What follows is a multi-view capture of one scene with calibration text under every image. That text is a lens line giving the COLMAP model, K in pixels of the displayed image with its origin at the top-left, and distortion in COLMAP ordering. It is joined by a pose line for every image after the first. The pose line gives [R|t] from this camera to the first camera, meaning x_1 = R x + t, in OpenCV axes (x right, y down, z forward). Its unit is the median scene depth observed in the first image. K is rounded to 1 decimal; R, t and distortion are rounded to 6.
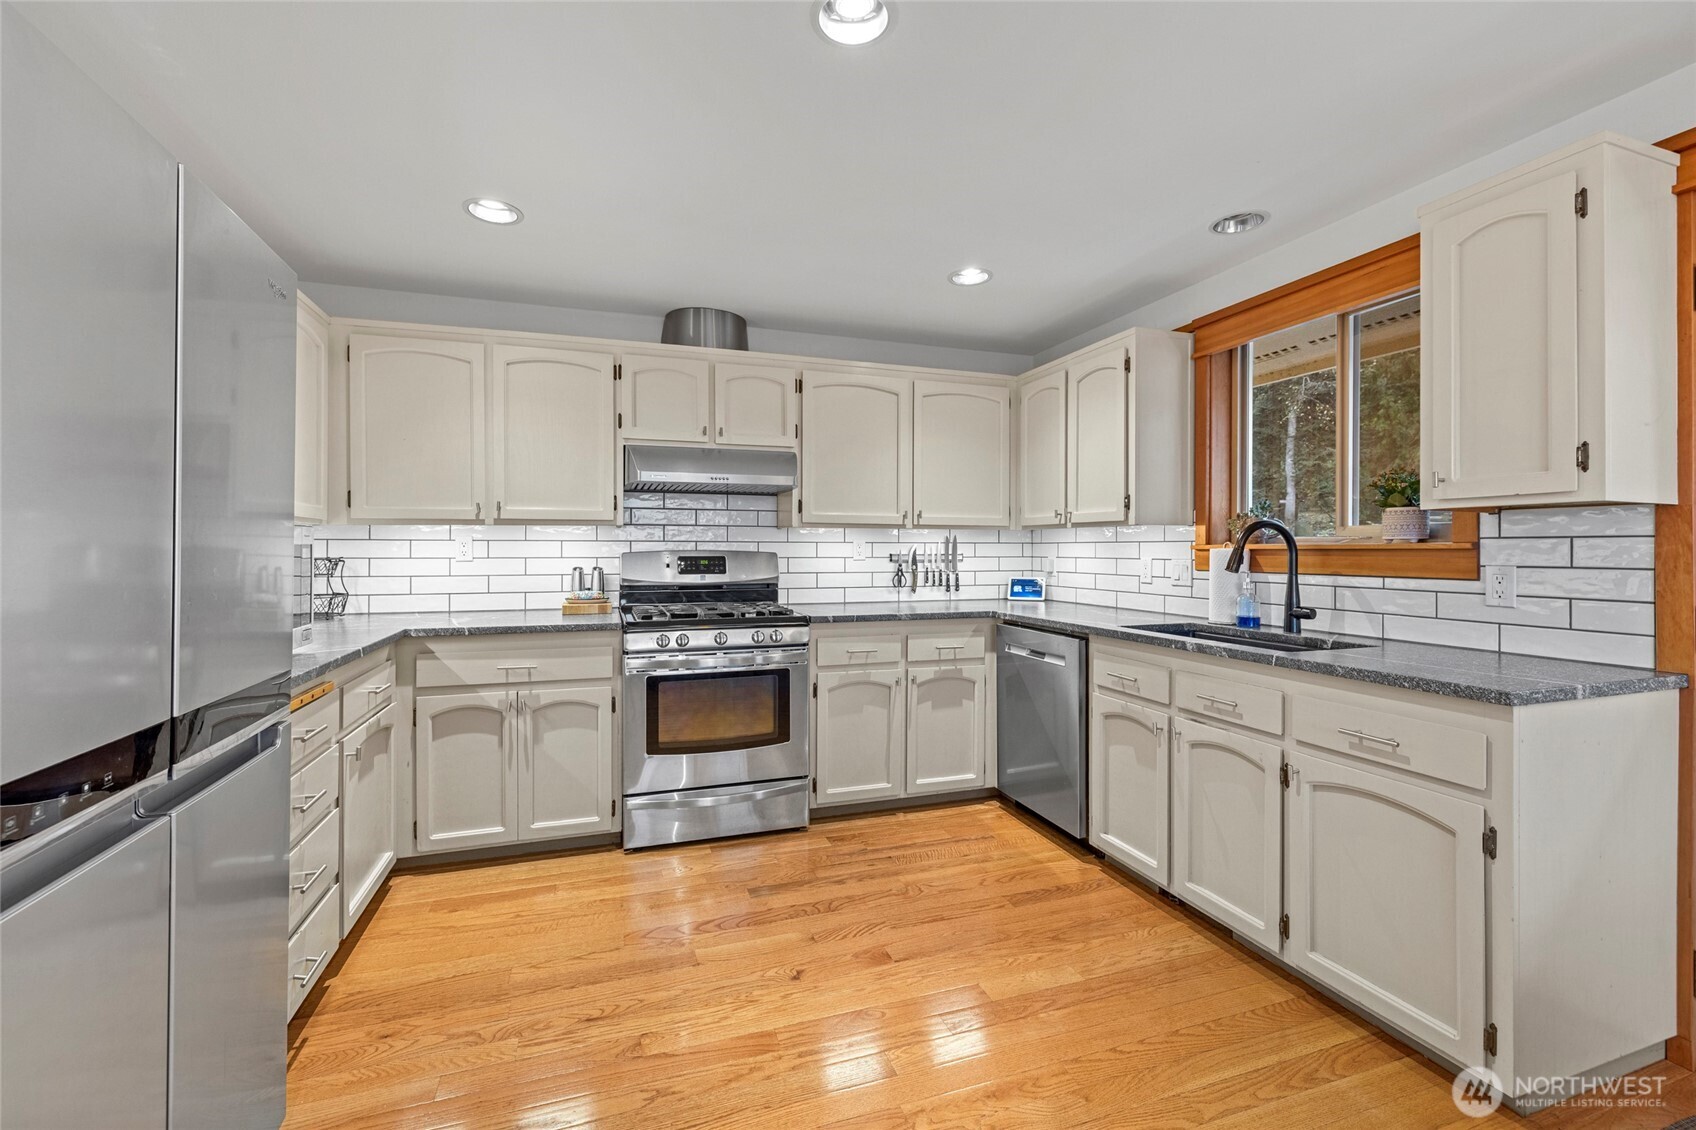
lens RADIAL K [[717.2, 0, 834.2], [0, 717.2, 552.6], [0, 0, 1]] dist [0.002607, 0.000198]
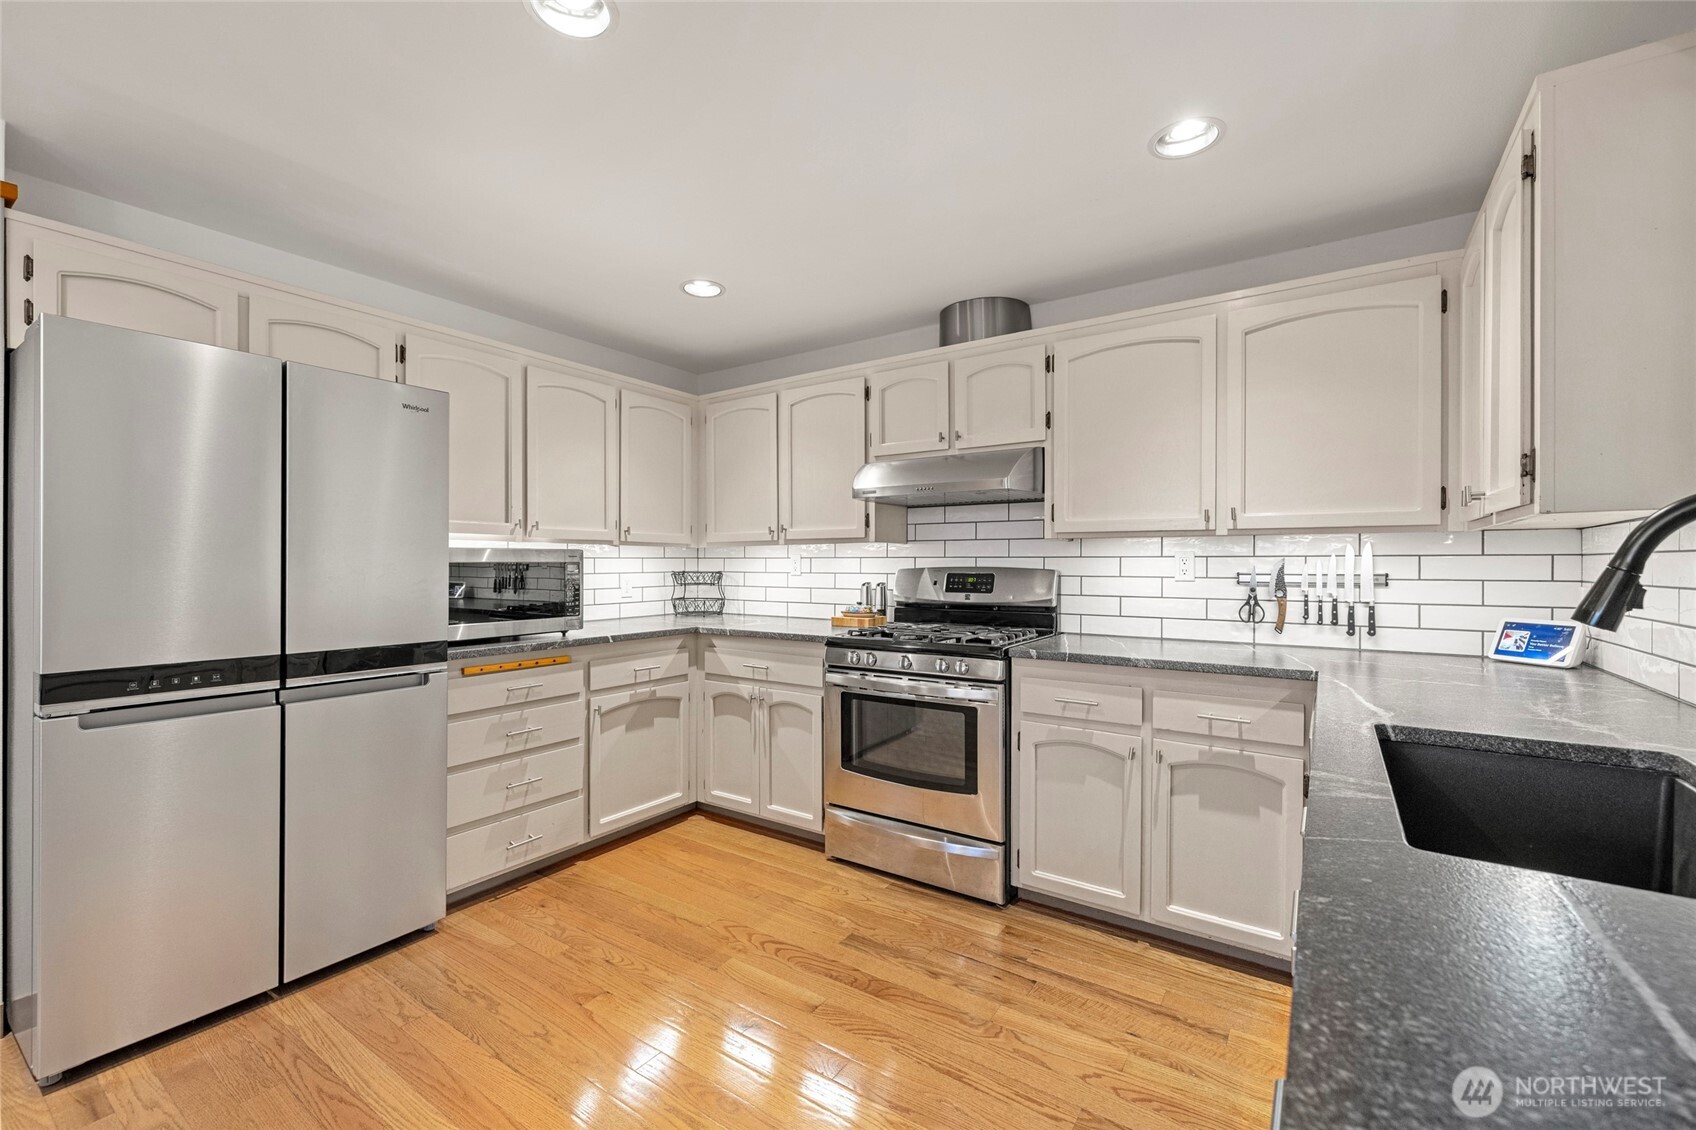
lens RADIAL K [[717.2, 0, 833.3], [0, 717.2, 567.5], [0, 0, 1]] dist [0.002607, 0.000198]
pose [[0.592750, 0.004885, -0.805372, 0.468661], [-0.003168, 0.999988, 0.003734, -0.005264], [0.805380, 0.000338, 0.592758, 0.333475]]
